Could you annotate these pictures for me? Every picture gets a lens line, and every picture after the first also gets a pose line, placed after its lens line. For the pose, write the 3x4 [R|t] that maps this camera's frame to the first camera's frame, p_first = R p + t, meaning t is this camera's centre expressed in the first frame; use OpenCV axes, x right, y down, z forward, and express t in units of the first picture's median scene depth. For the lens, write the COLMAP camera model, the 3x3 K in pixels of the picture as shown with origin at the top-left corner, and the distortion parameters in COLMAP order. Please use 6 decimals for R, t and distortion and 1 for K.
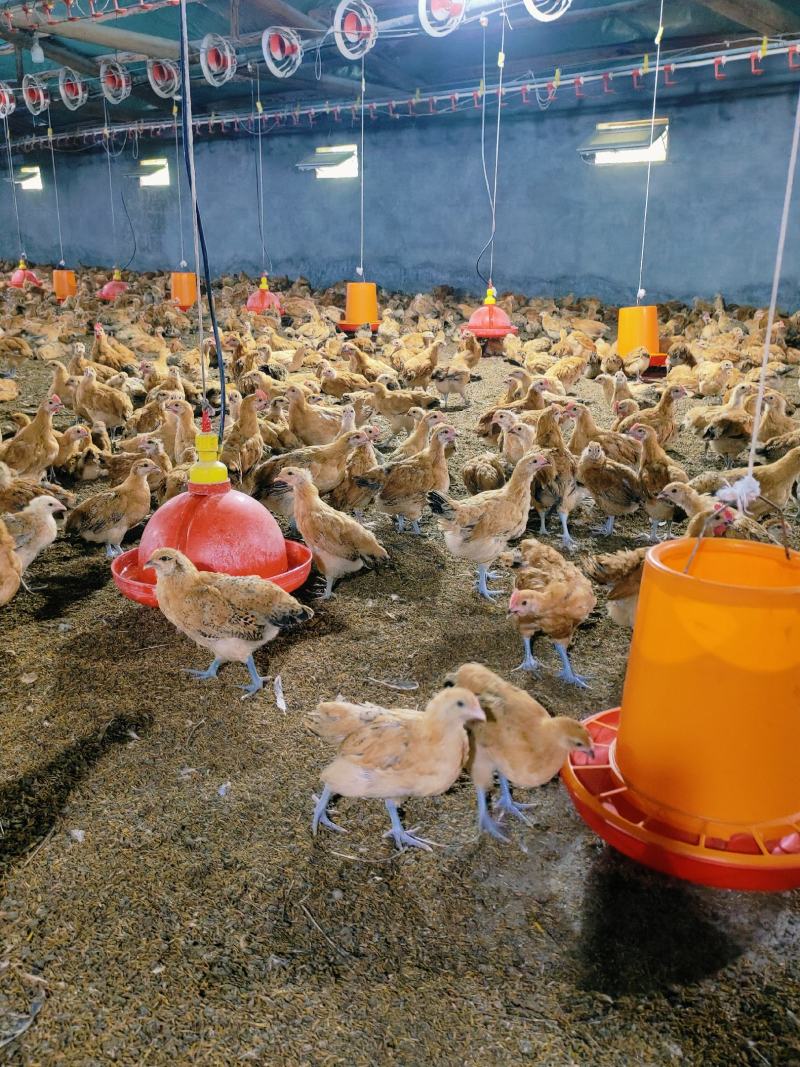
lens RADIAL K [[934.2, 0, 400.0], [0, 934.2, 535.6], [0, 0, 1]] dist [0.009785, -0.016441]
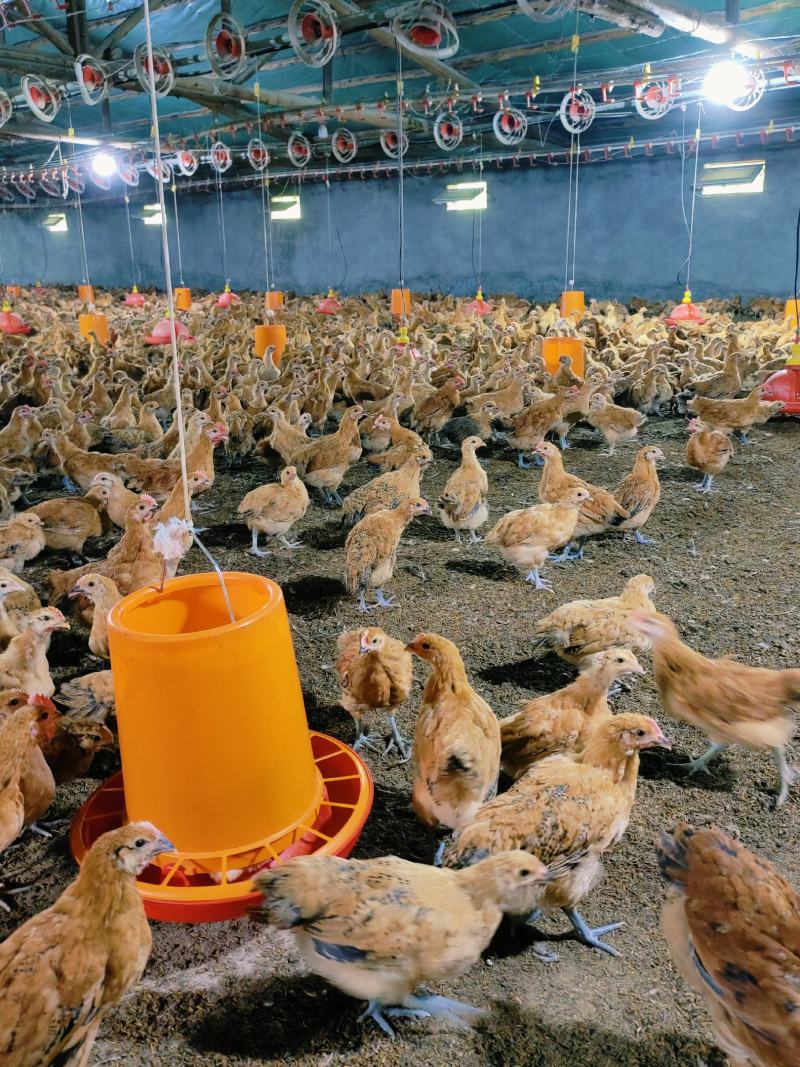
lens RADIAL K [[934.2, 0, 401.4], [0, 934.2, 532.8], [0, 0, 1]] dist [0.009785, -0.016441]
pose [[0.999002, -0.039126, 0.021526, -0.263750], [0.039524, 0.999050, -0.018349, 0.077216], [-0.020787, 0.019182, 0.999600, -0.280472]]
